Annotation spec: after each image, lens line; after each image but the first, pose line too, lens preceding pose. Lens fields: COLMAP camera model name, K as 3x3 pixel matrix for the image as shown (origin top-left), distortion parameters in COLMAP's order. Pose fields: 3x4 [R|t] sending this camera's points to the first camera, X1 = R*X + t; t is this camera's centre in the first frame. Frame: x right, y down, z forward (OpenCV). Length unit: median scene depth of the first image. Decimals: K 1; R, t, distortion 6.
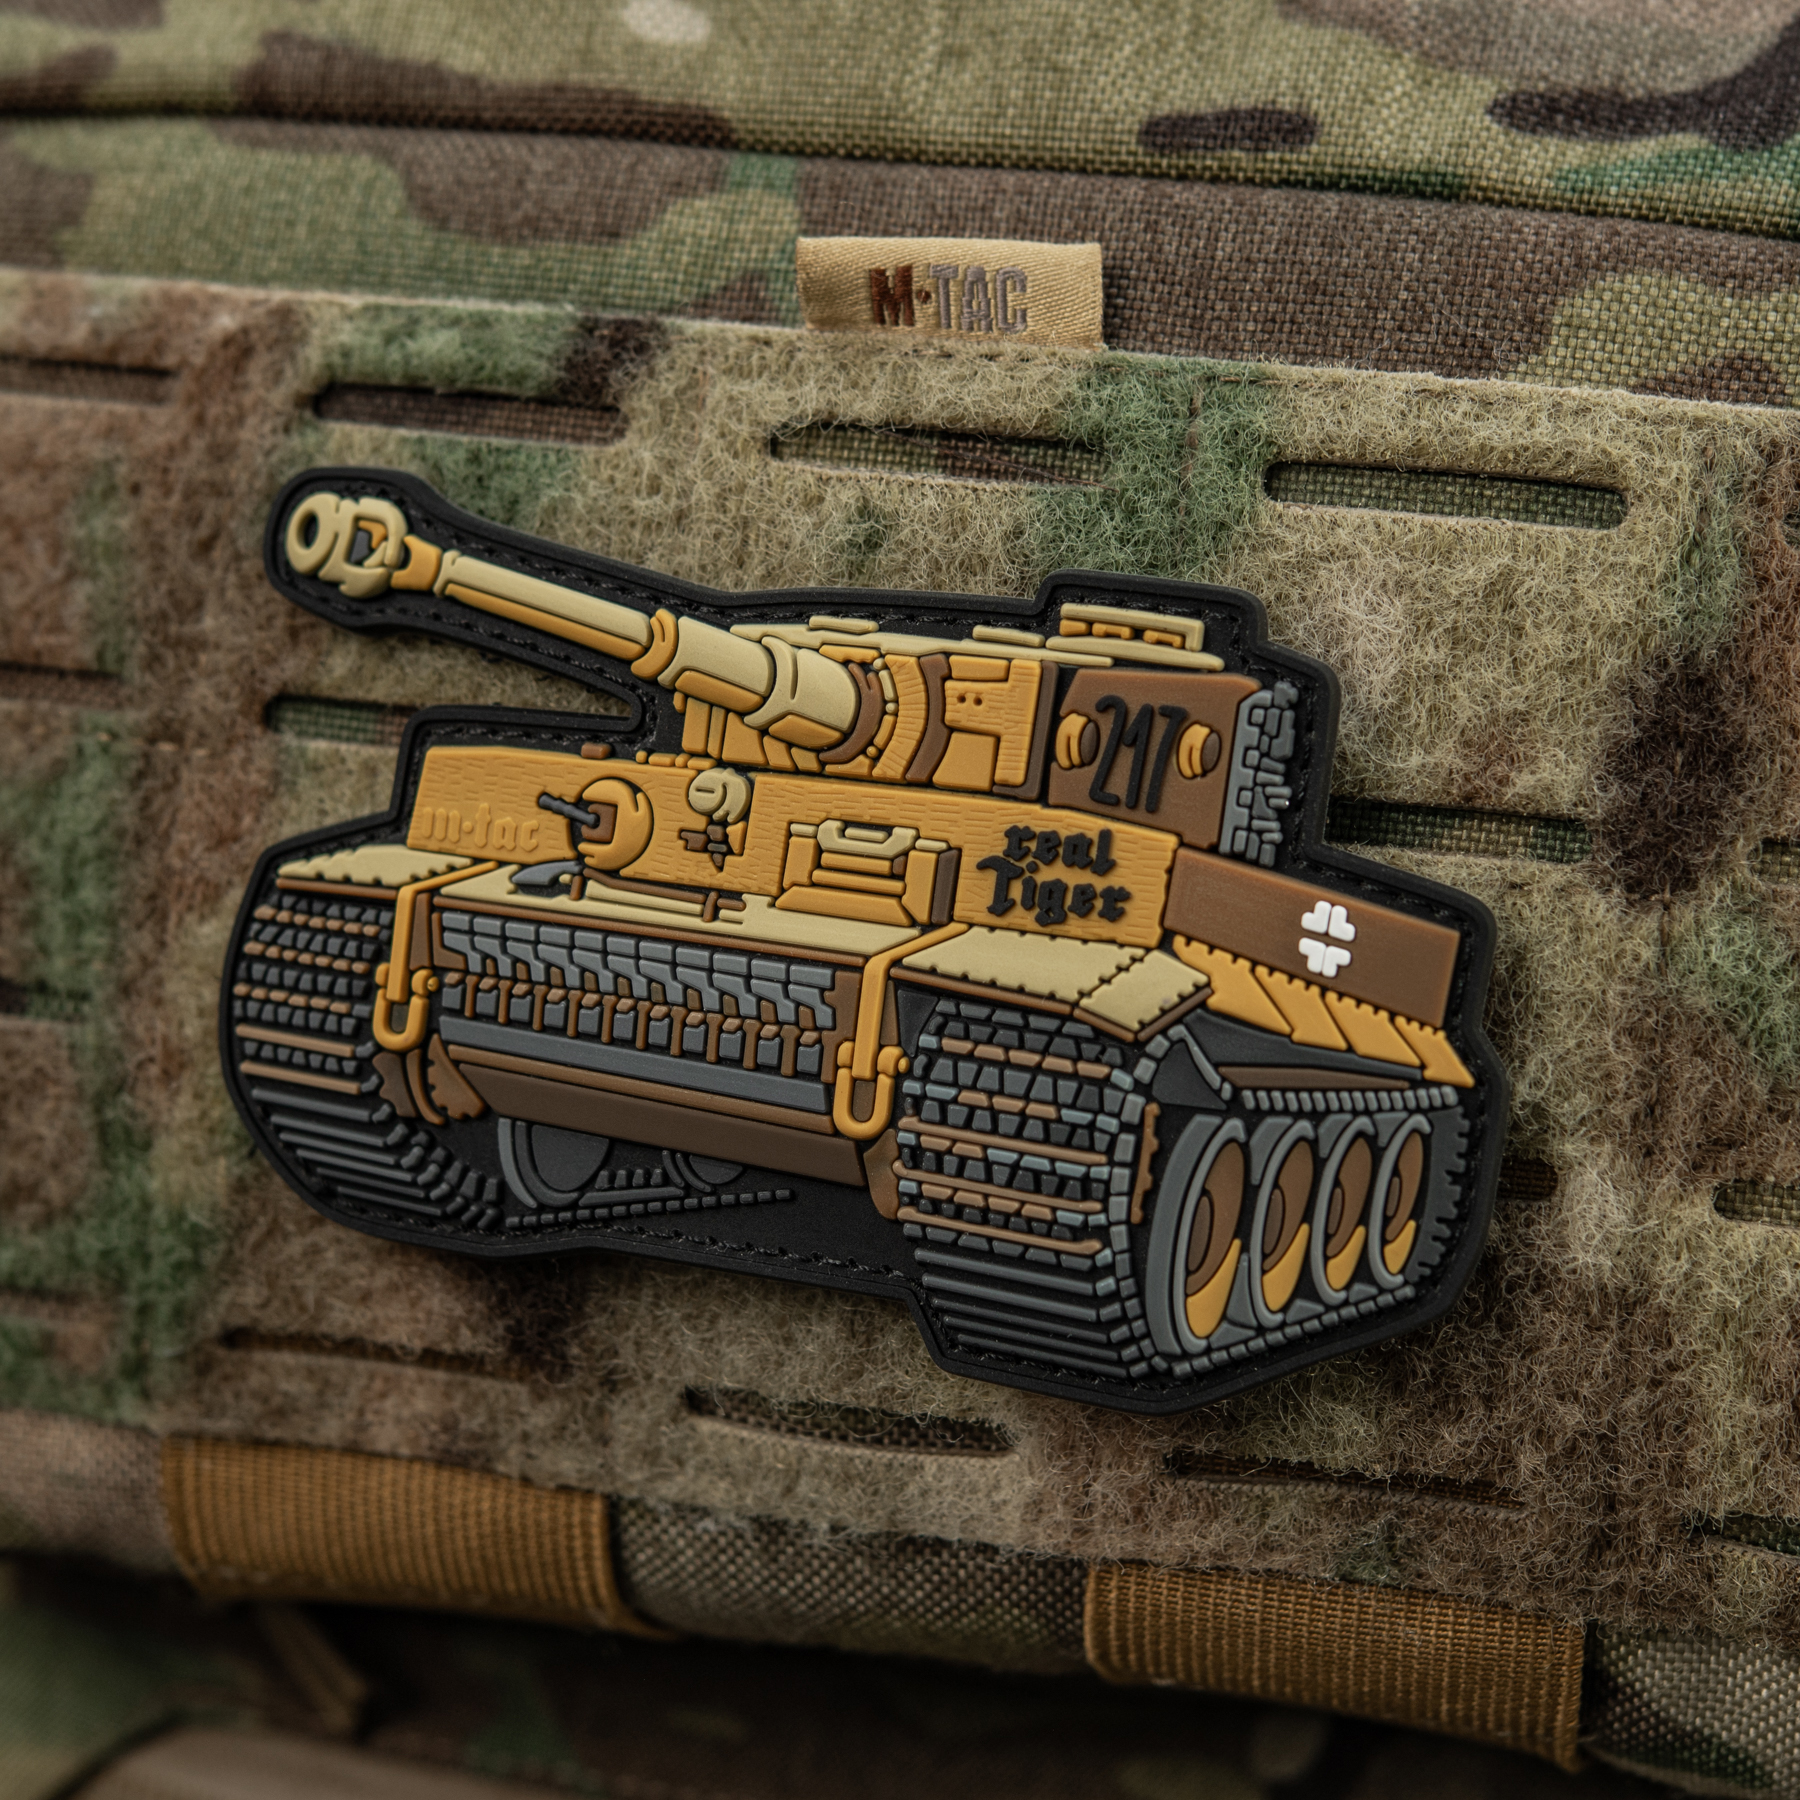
lens RADIAL K [[4916.1, 0, 862.0], [0, 4916.1, 951.4], [0, 0, 1]] dist [-0.031969, 0.699805]
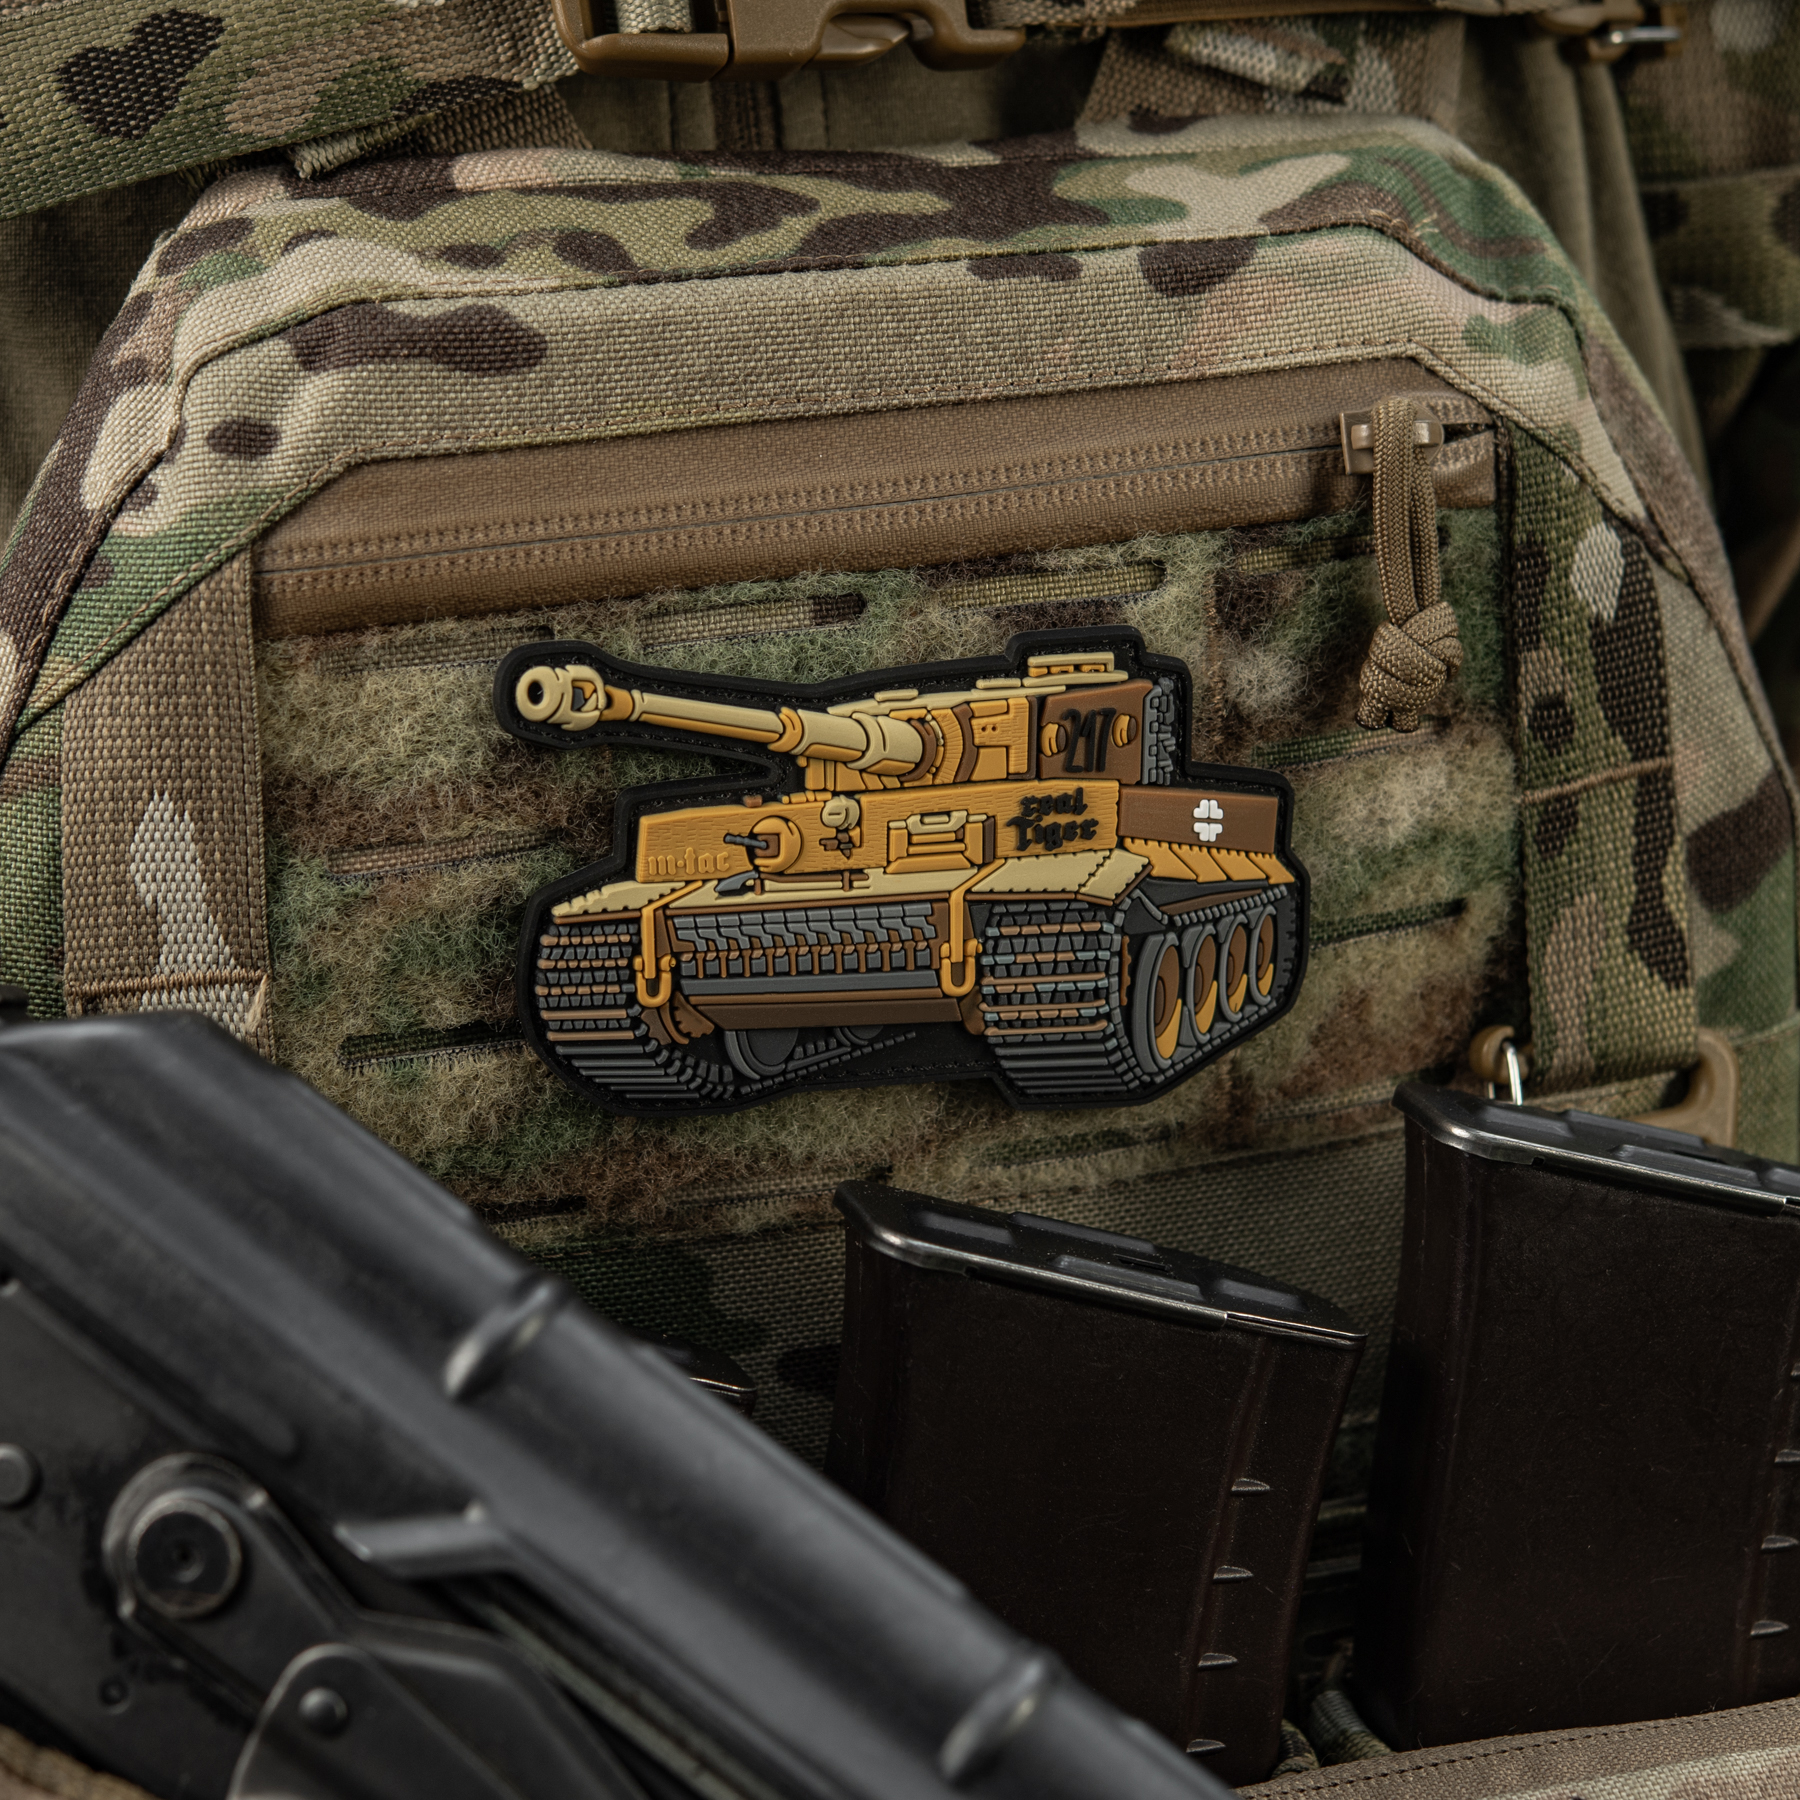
lens RADIAL K [[4916.1, 0, 862.0], [0, 4916.1, 951.4], [0, 0, 1]] dist [-0.031969, 0.699805]
pose [[0.868580, -0.267940, 0.416865, -0.710389], [0.139240, 0.939288, 0.313607, -0.496369], [-0.475584, -0.214349, 0.853155, -0.385616]]
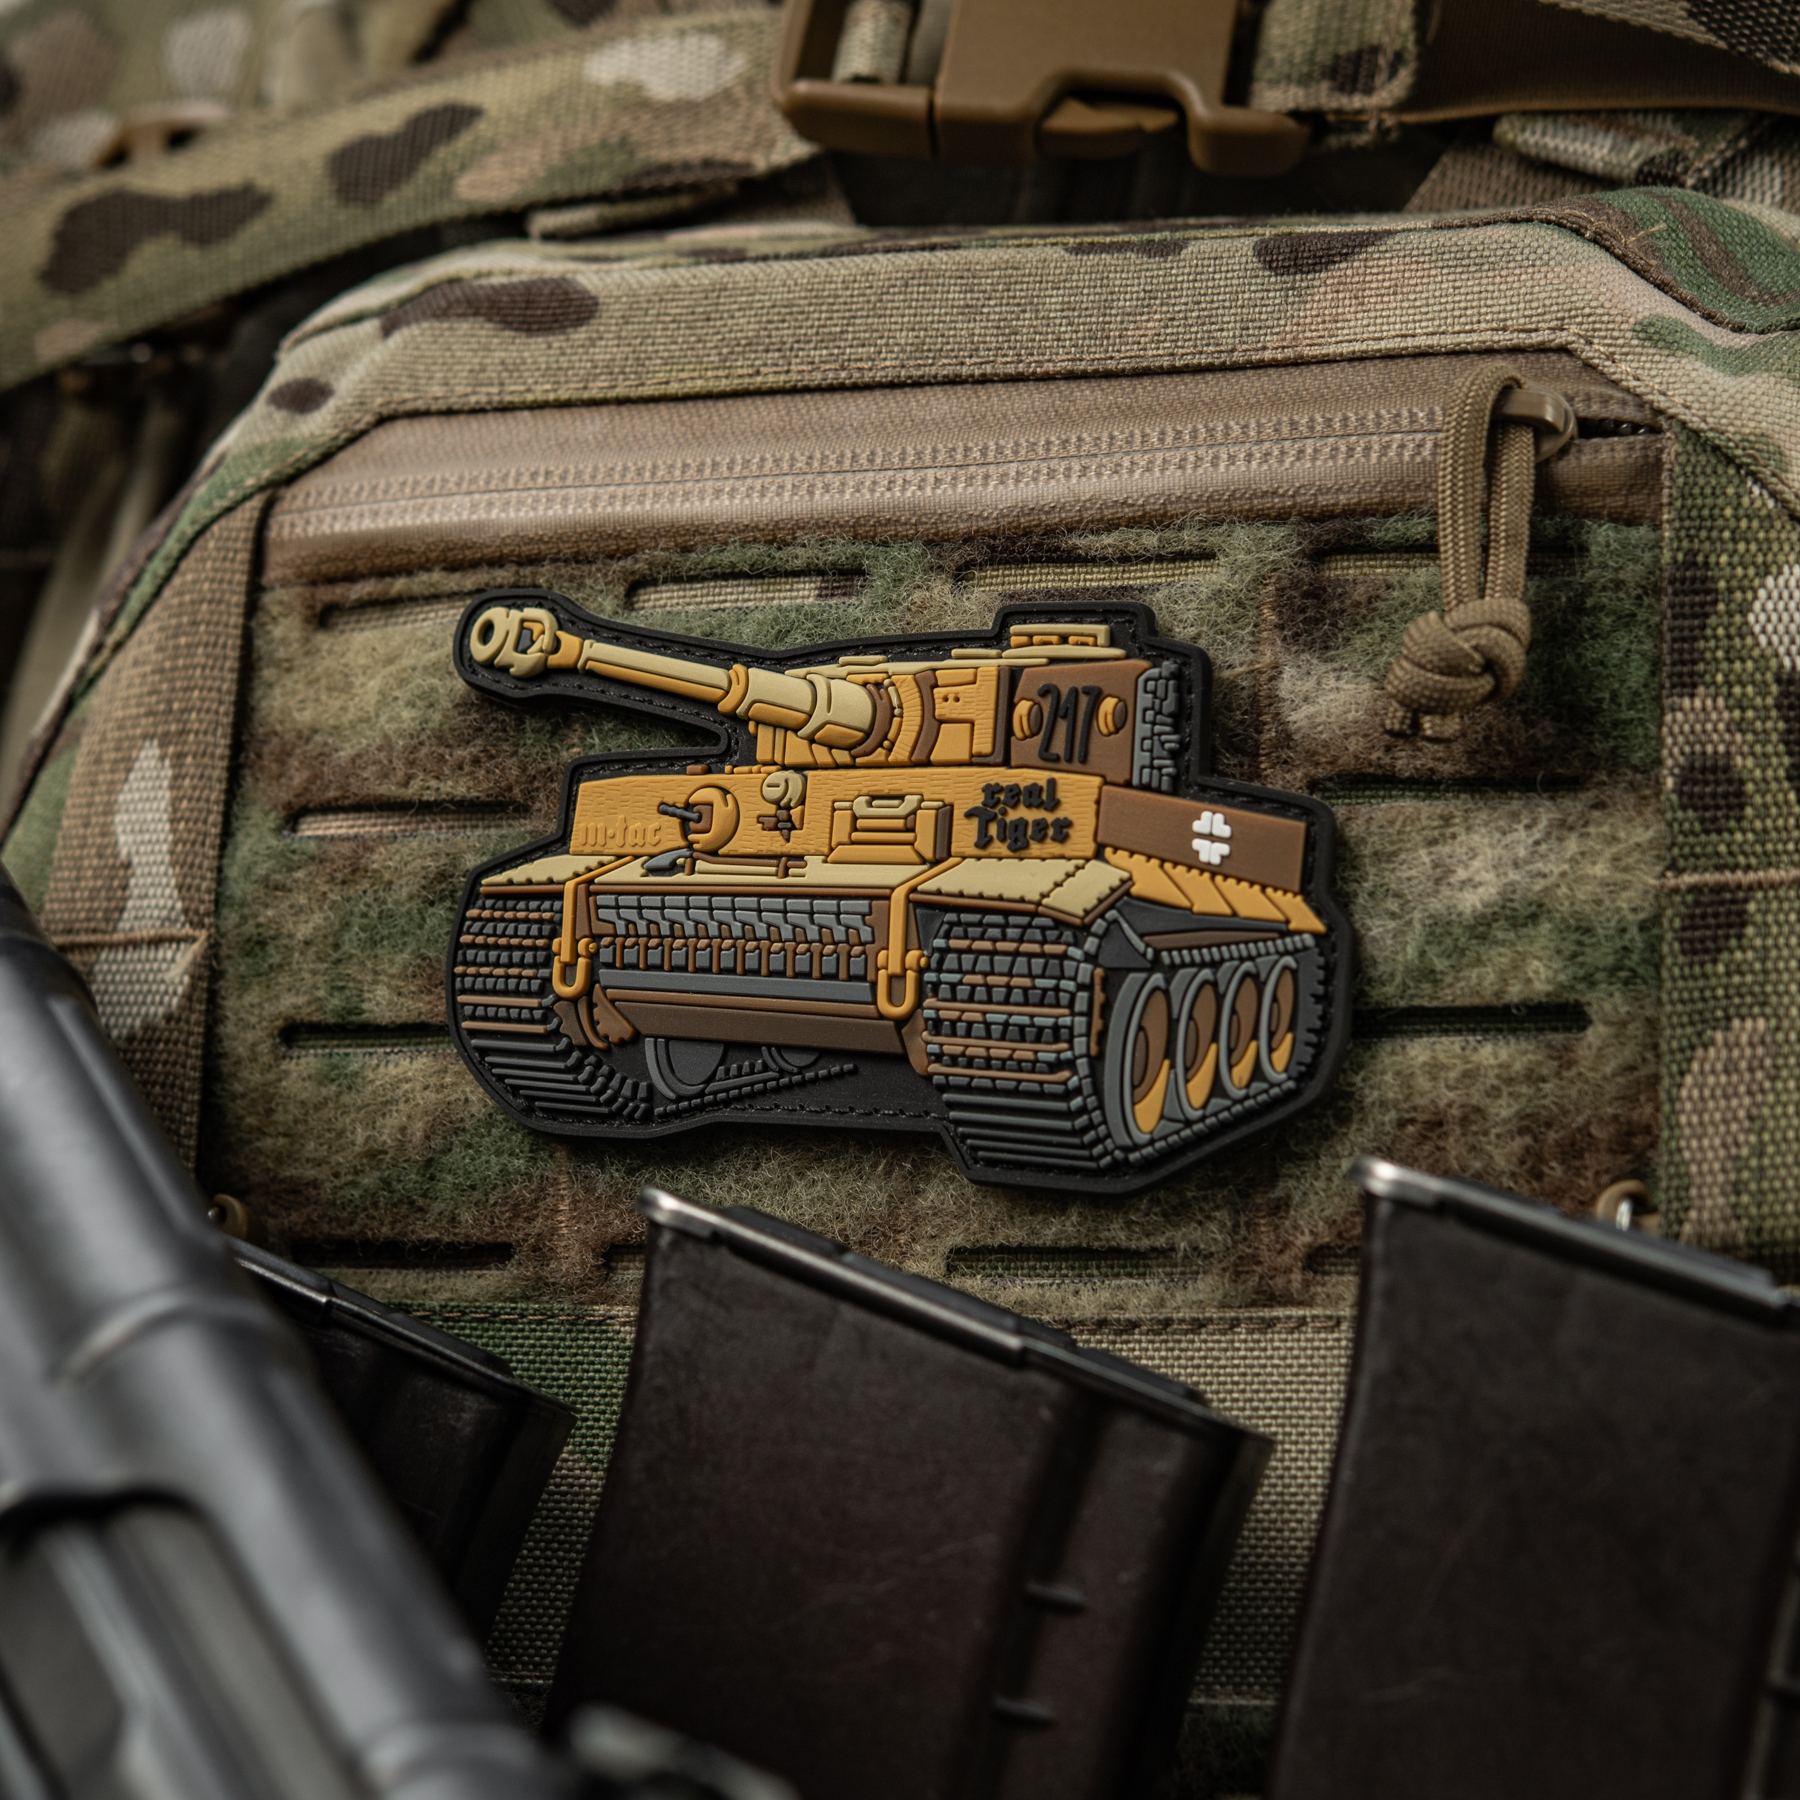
lens RADIAL K [[4916.1, 0, 862.0], [0, 4916.1, 951.4], [0, 0, 1]] dist [-0.031969, 0.699805]
pose [[0.992688, -0.079444, -0.090875, 0.117509], [0.065570, 0.987021, -0.146593, 0.222190], [0.101341, 0.139562, 0.985014, -0.371052]]
